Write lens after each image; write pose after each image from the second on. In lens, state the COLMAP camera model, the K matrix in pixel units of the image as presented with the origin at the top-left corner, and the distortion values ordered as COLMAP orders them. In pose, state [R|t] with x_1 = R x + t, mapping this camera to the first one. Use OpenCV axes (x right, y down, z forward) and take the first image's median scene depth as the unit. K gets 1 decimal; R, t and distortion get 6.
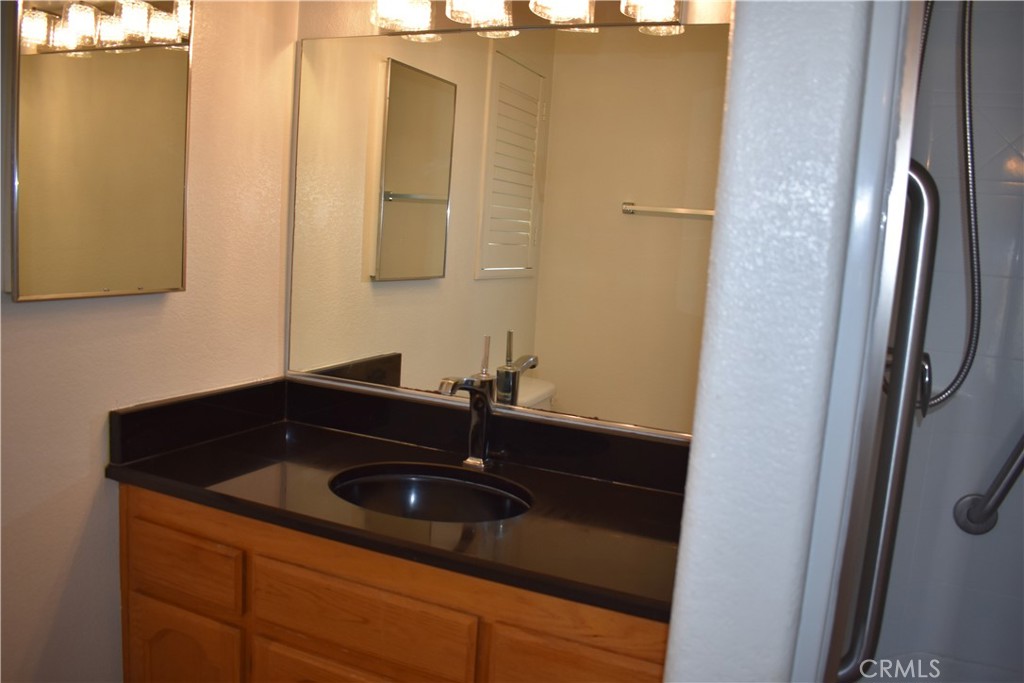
lens RADIAL K [[801.5, 0, 513.9], [0, 801.5, 339.4], [0, 0, 1]] dist [-0.095114, 0.015103]
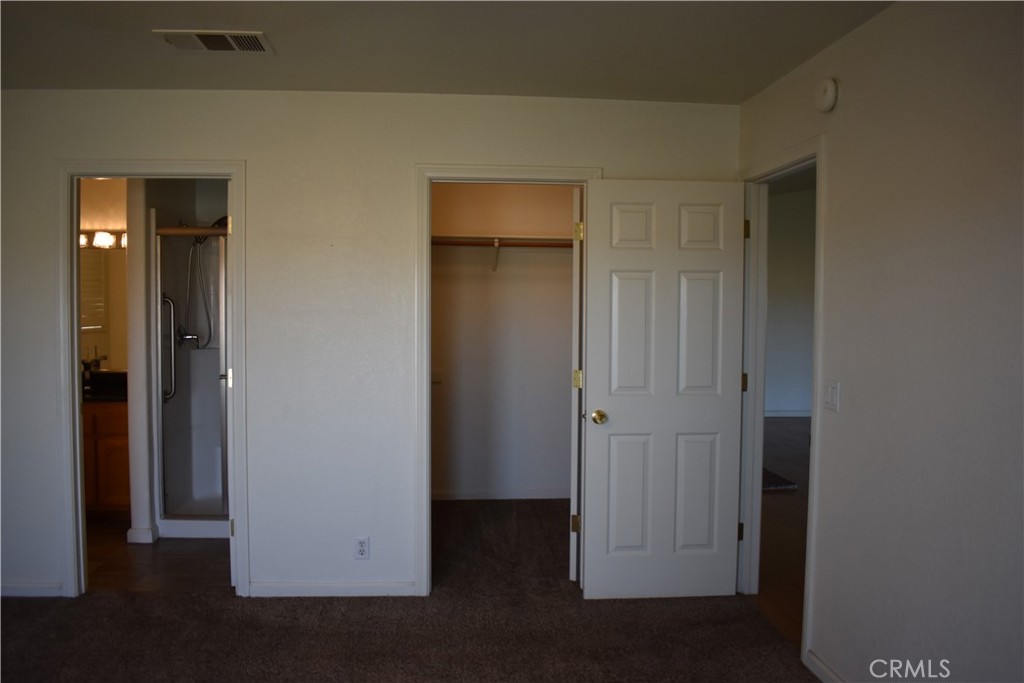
lens RADIAL K [[801.5, 0, 517.2], [0, 801.5, 342.8], [0, 0, 1]] dist [-0.095114, 0.015103]
pose [[0.880451, -0.082993, 0.466817, 0.020404], [0.113465, 0.992834, -0.037493, 0.255272], [-0.460360, 0.085978, 0.883559, -2.180262]]
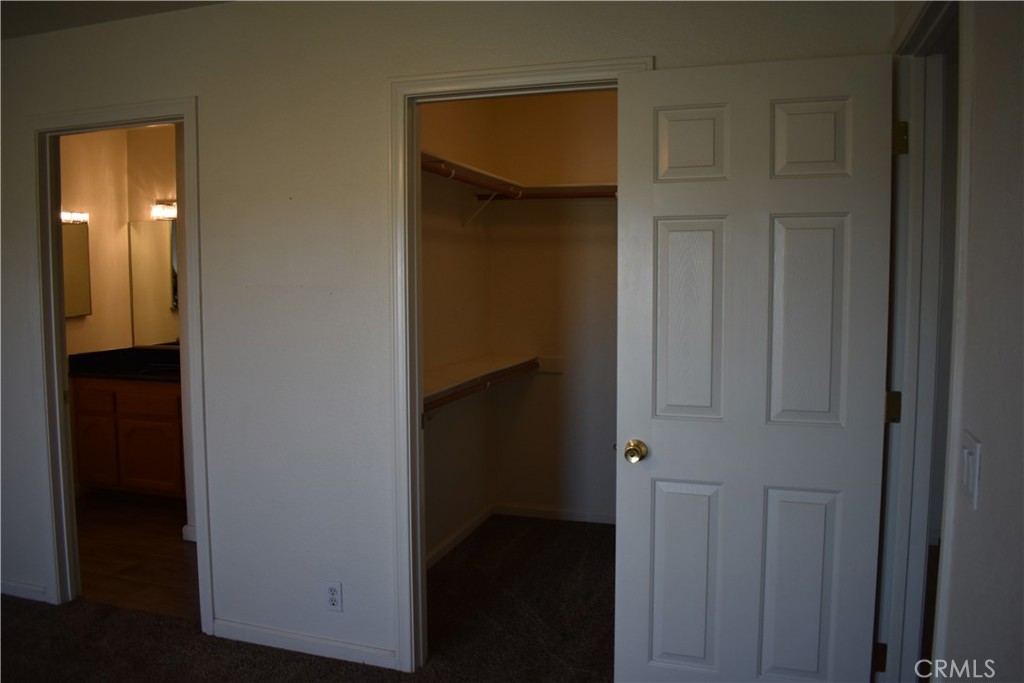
lens RADIAL K [[801.5, 0, 516.5], [0, 801.5, 344.3], [0, 0, 1]] dist [-0.095114, 0.015103]
pose [[0.993255, -0.076452, 0.087172, 0.781917], [0.080095, 0.996020, -0.039090, 0.254159], [-0.083836, 0.045809, 0.995426, -1.771168]]
